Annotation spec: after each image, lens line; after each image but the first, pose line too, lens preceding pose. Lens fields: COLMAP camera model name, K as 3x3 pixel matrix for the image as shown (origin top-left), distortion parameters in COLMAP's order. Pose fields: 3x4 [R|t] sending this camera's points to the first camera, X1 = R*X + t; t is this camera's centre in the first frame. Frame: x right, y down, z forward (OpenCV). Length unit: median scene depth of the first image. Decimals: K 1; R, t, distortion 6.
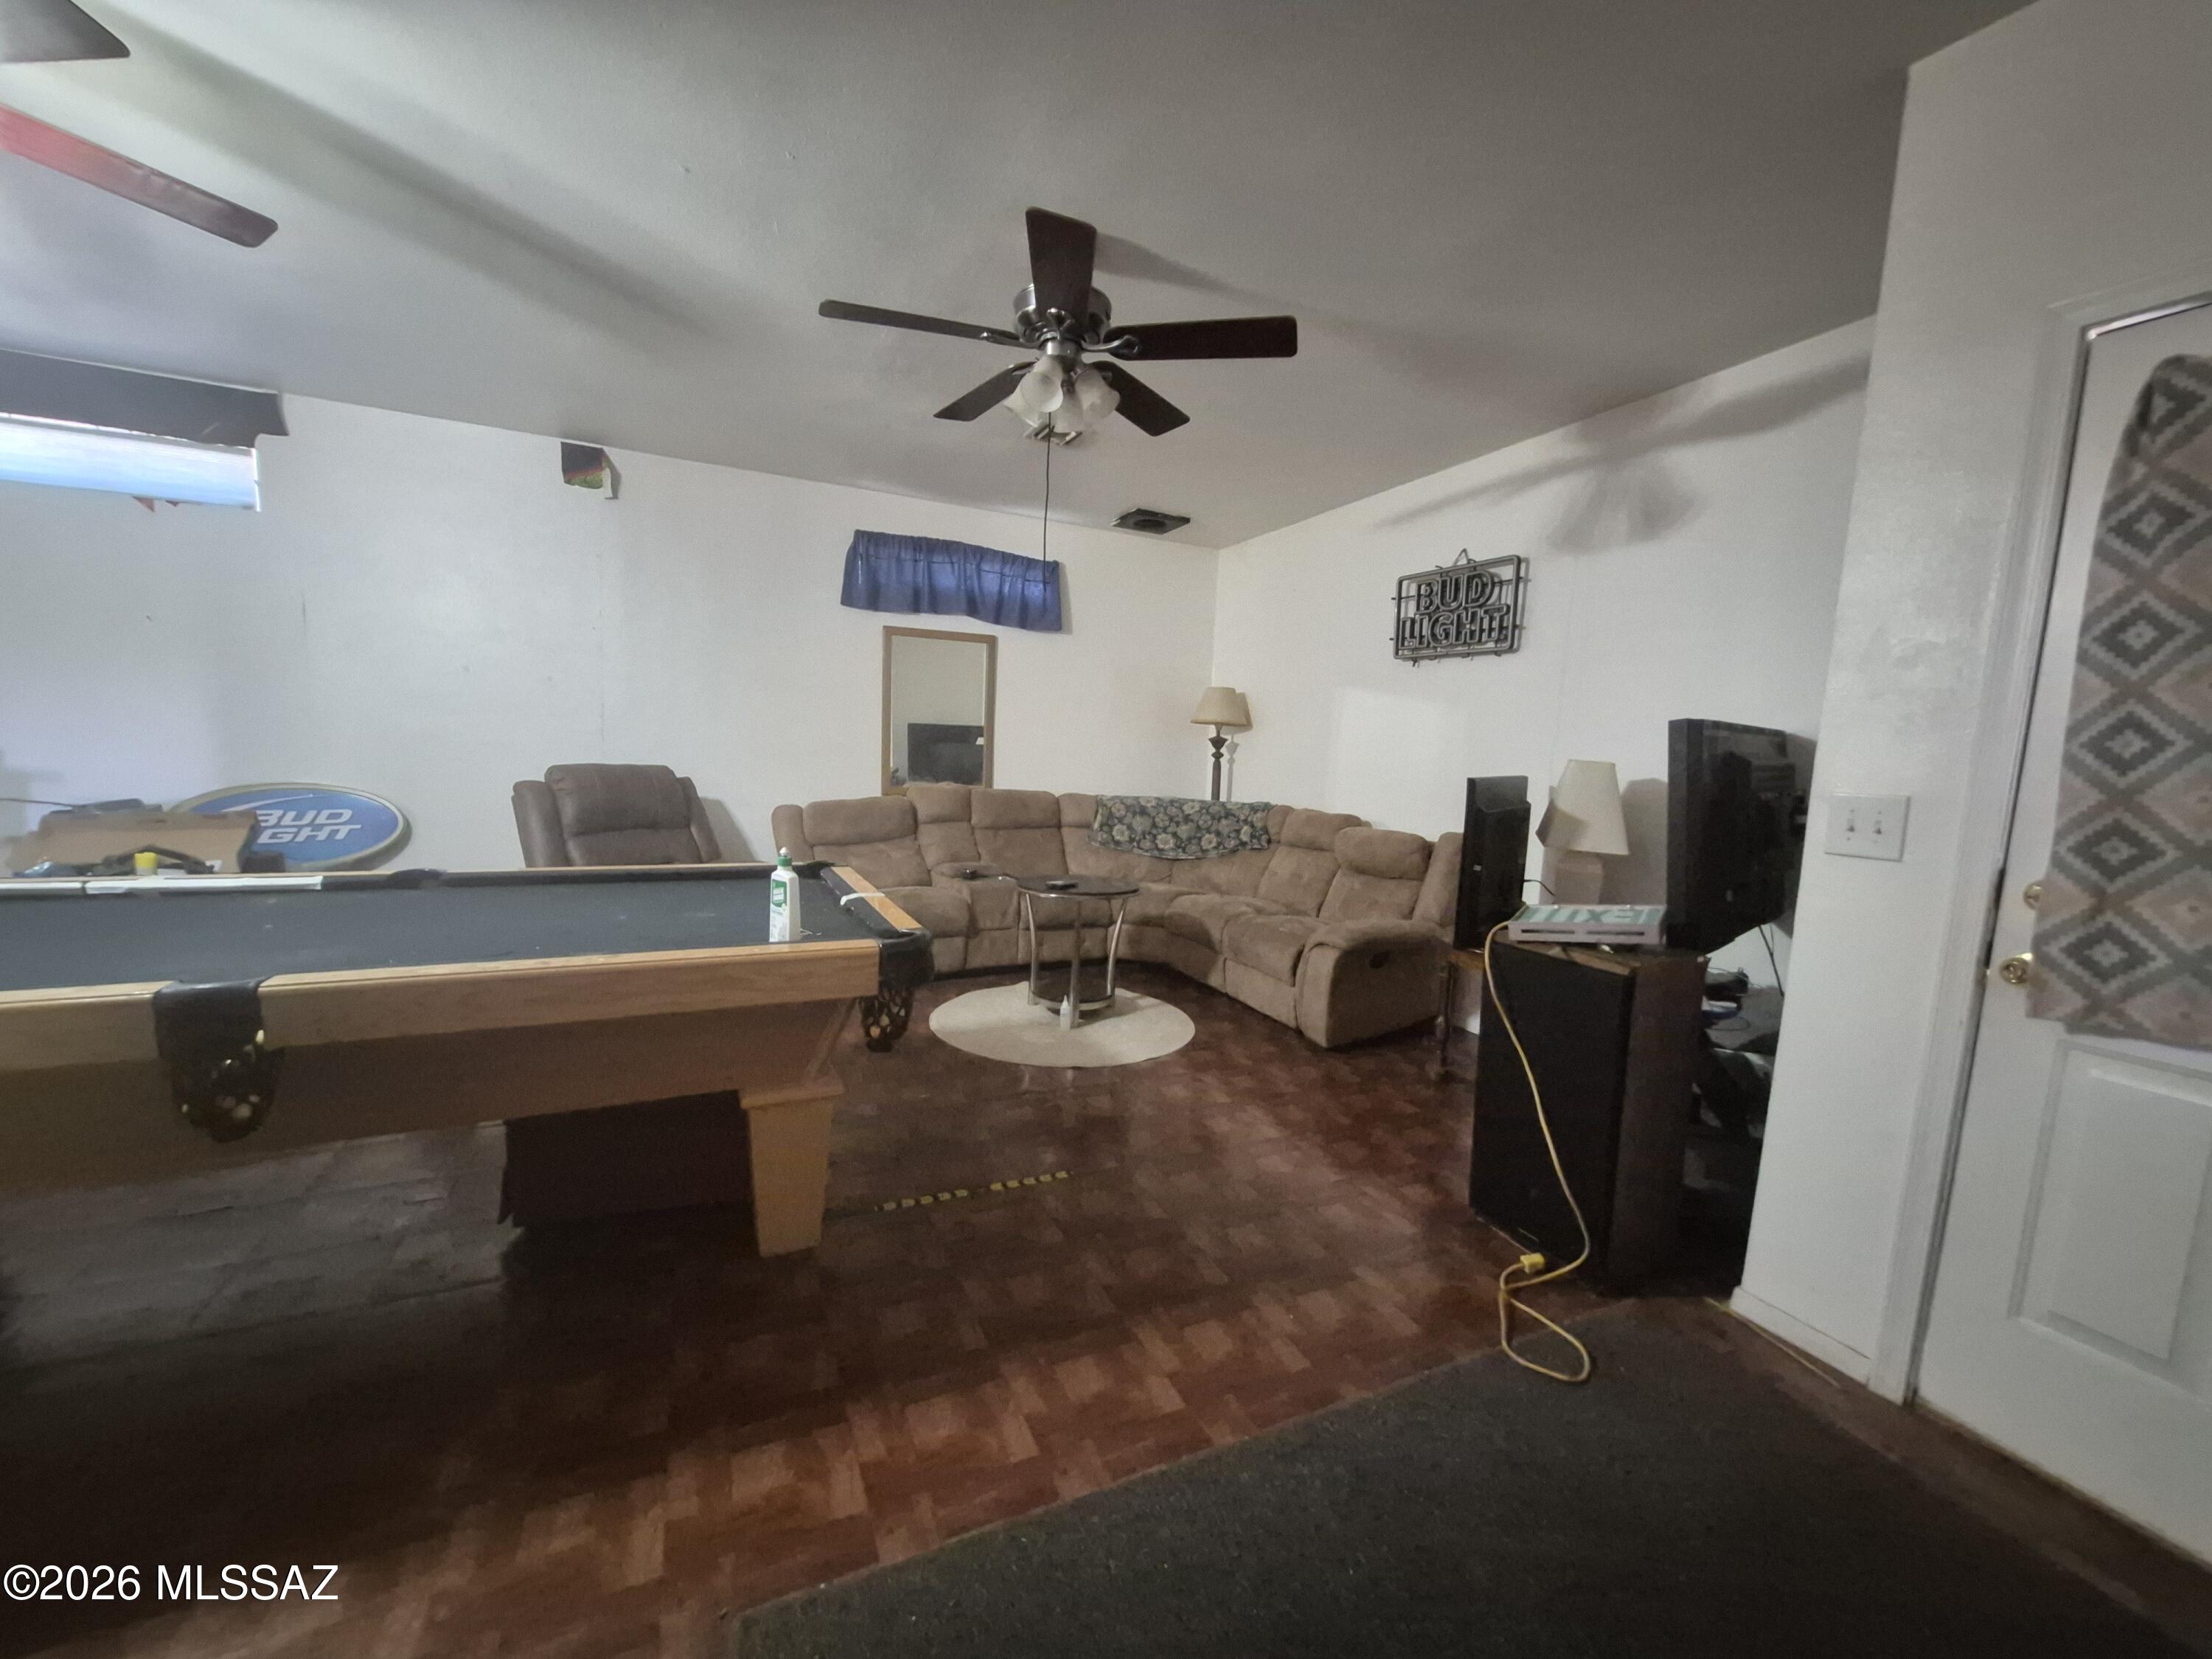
lens RADIAL K [[865.3, 0, 1110.3], [0, 865.3, 842.3], [0, 0, 1]] dist [0.002372, -0.002563]
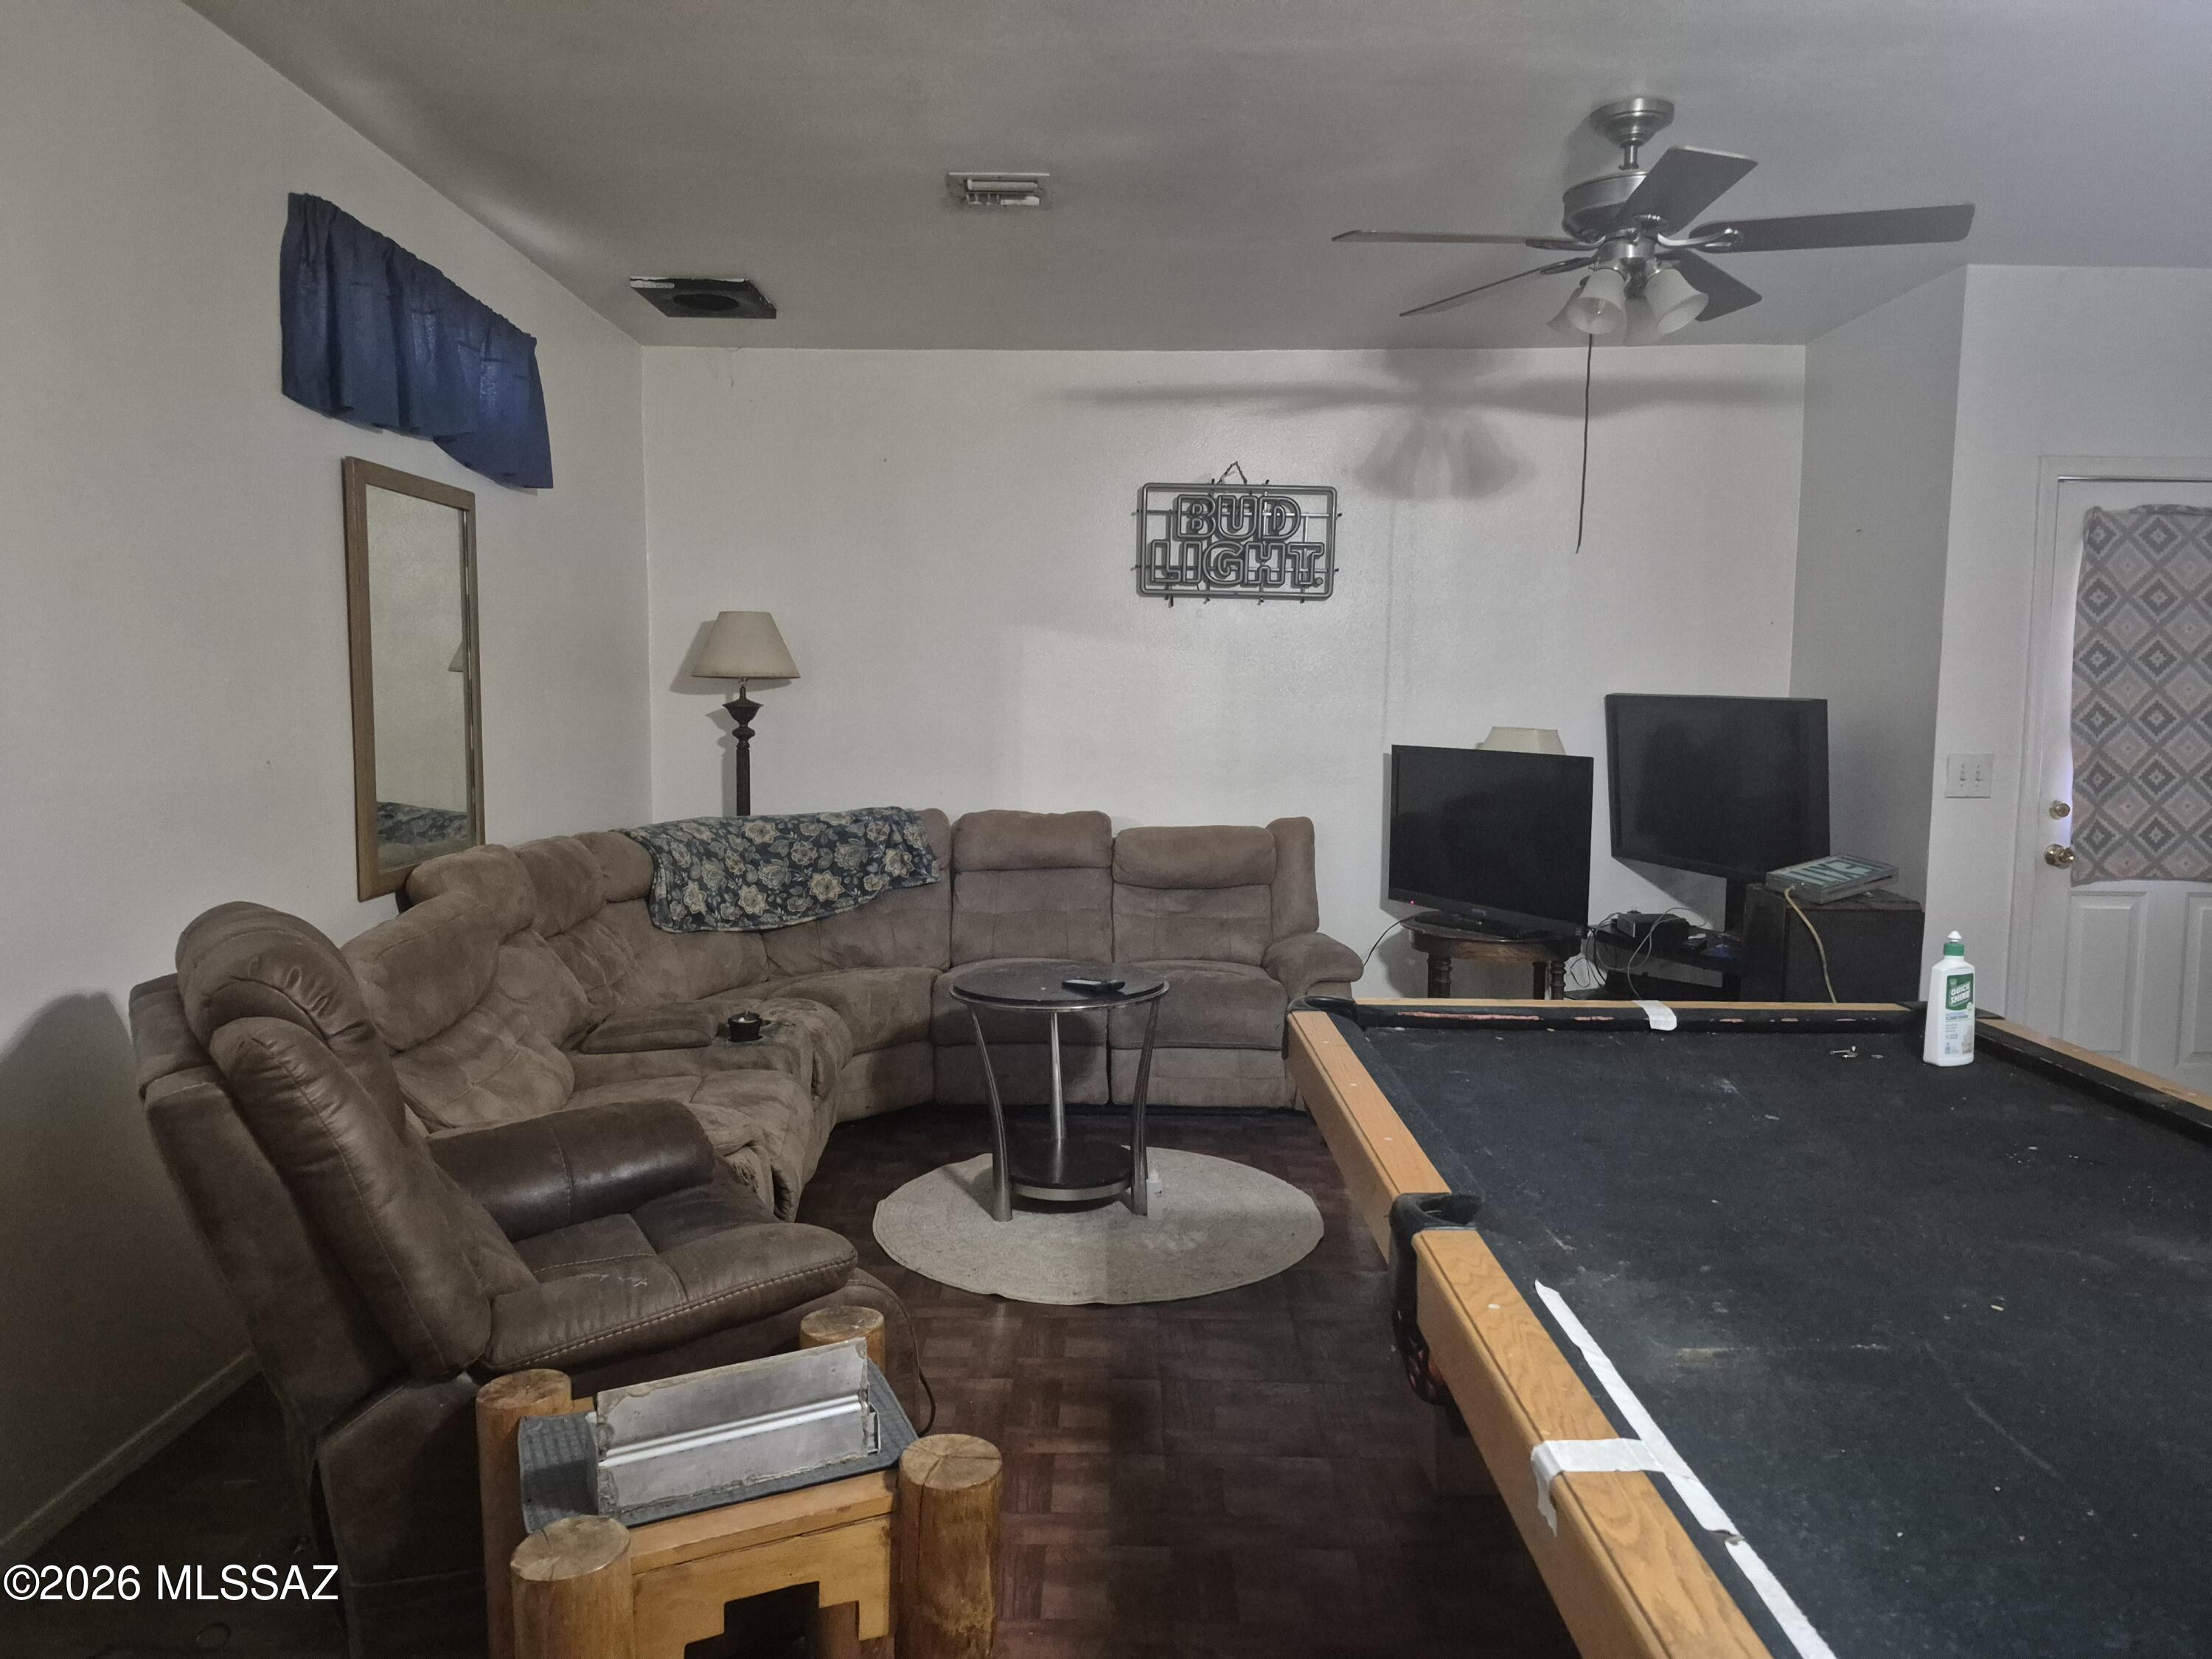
lens RADIAL K [[1500.0, 0, 1113.4], [0, 1500.0, 833.9], [0, 0, 1]] dist [0.040958, -0.007442]
pose [[0.436823, -0.122278, 0.891198, -0.849933], [0.108577, 0.990642, 0.082703, -0.120515], [-0.892971, 0.060637, 0.446012, 0.476589]]
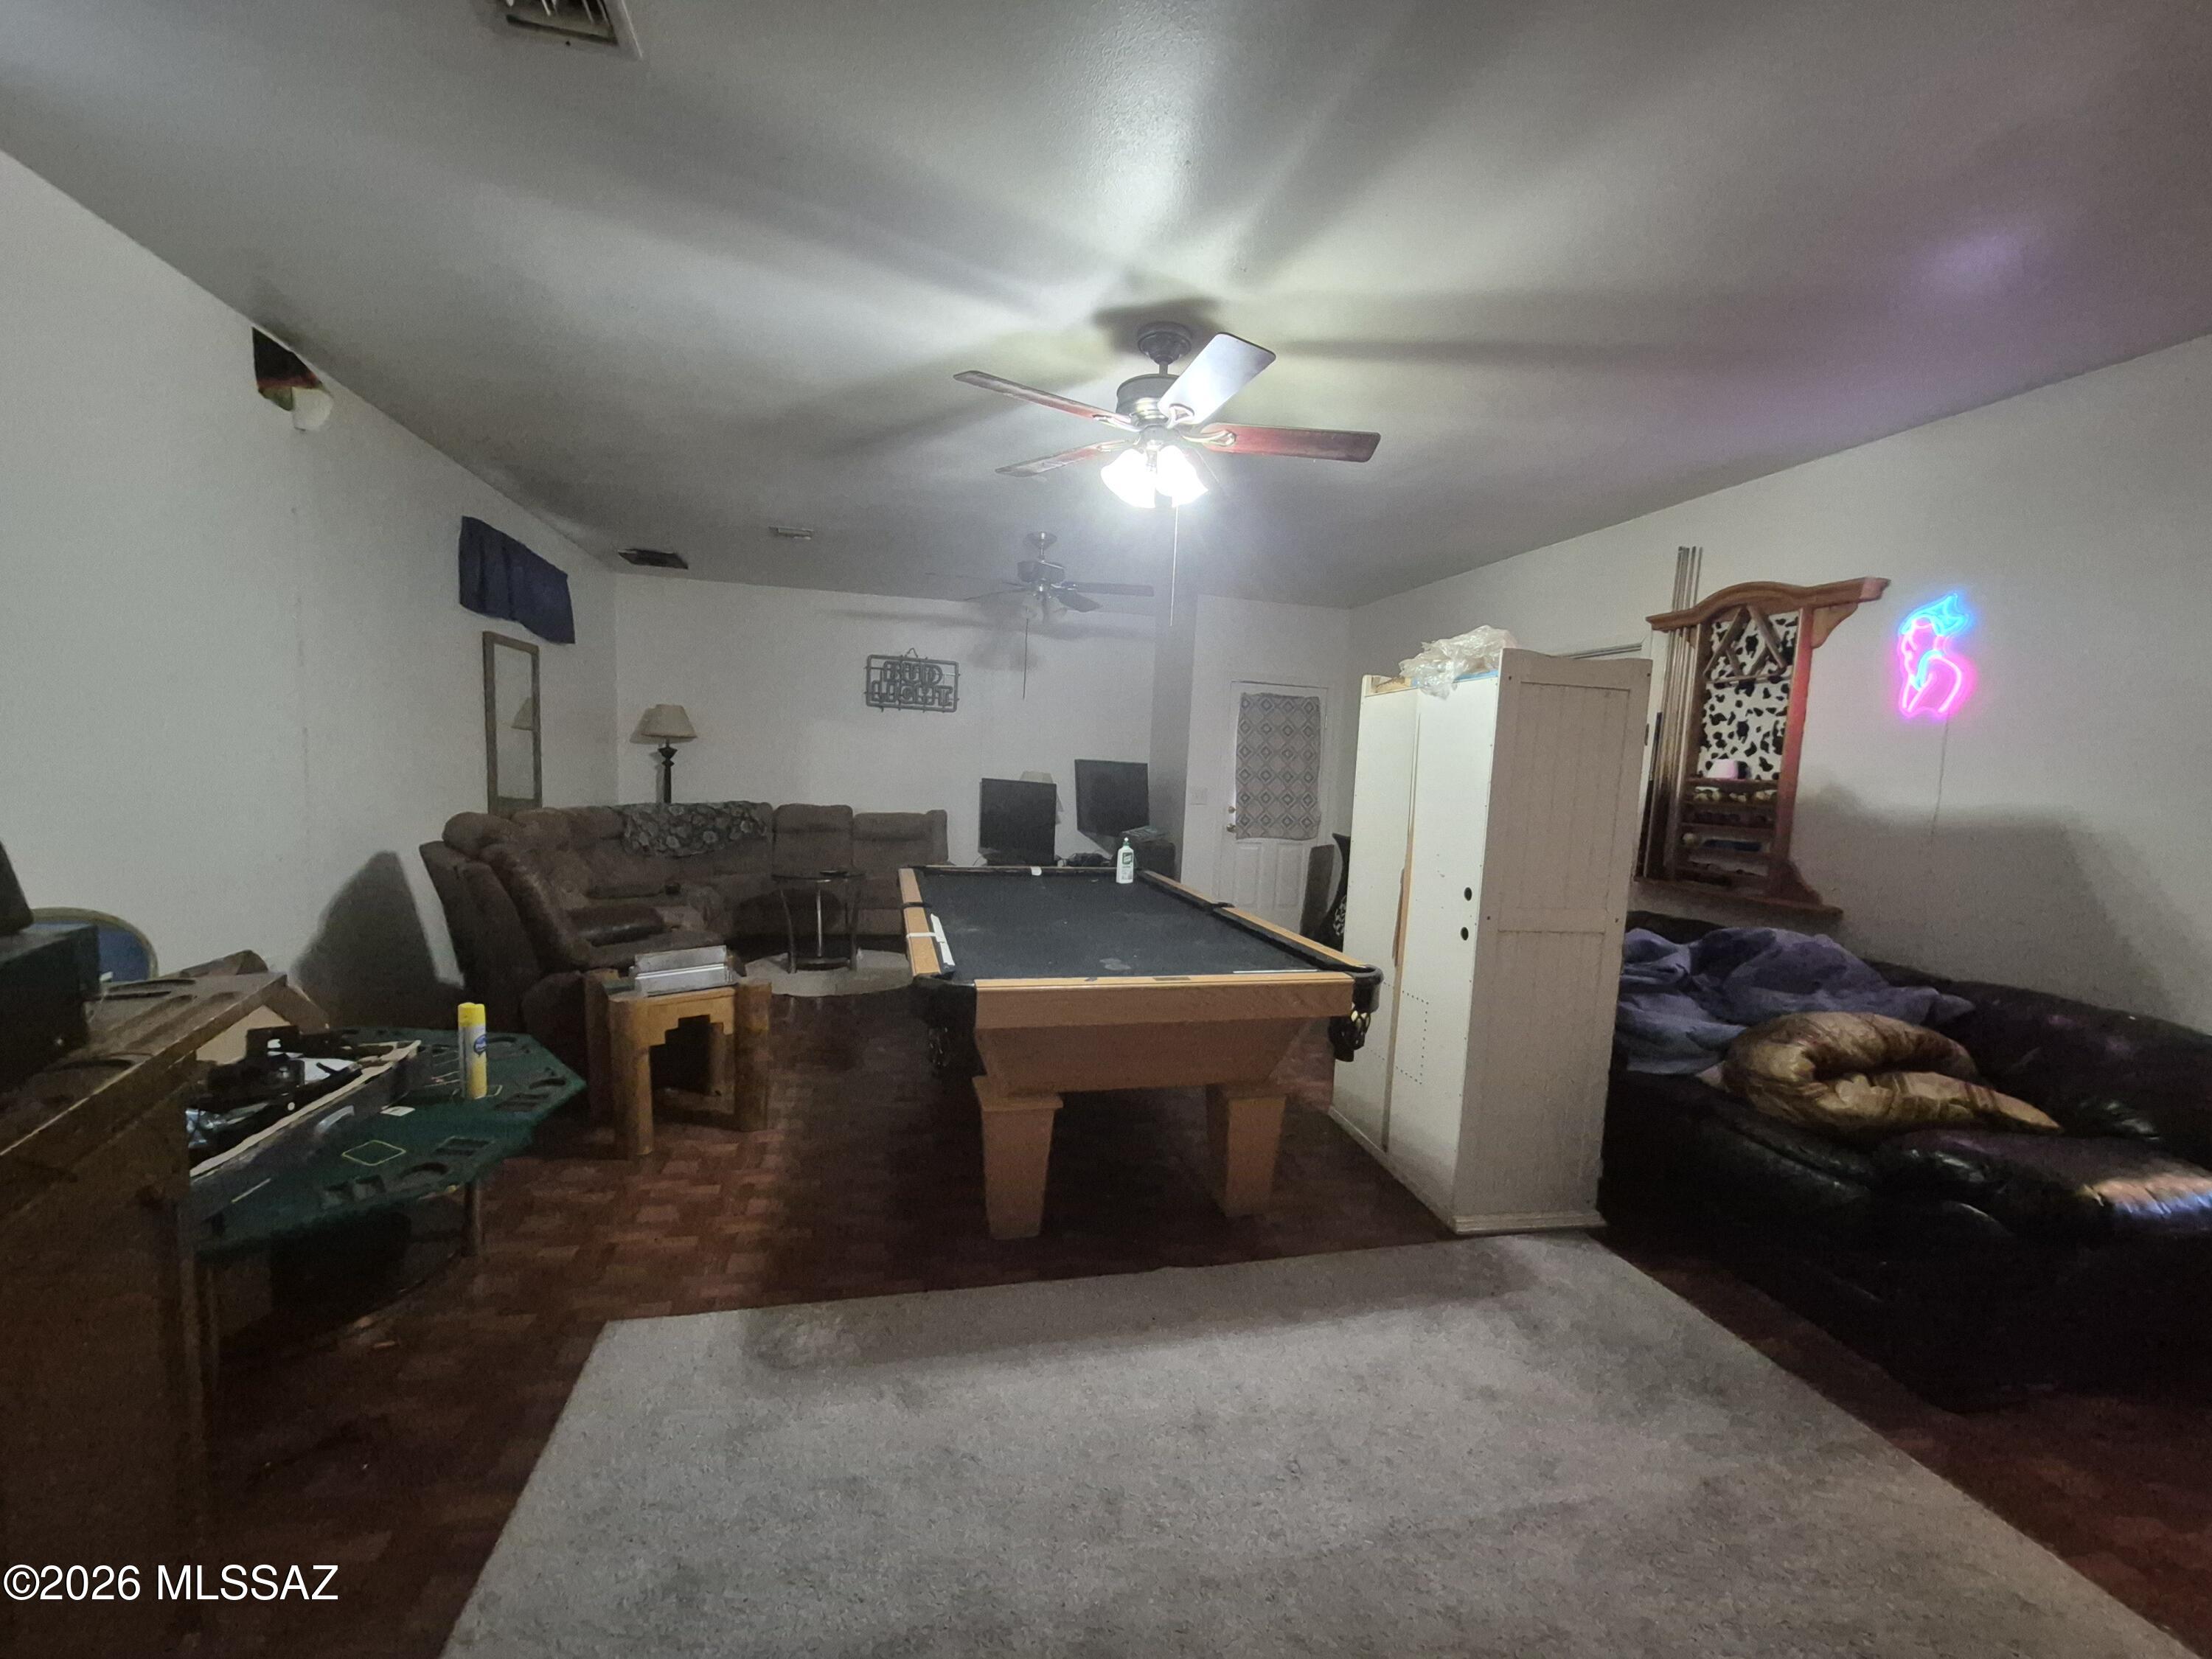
lens RADIAL K [[865.3, 0, 1104.5], [0, 865.3, 857.5], [0, 0, 1]] dist [0.002372, -0.002563]
pose [[0.213733, -0.133580, 0.967716, -1.169647], [0.073609, 0.989993, 0.120397, -0.096572], [-0.974115, 0.045500, 0.221427, 0.243869]]
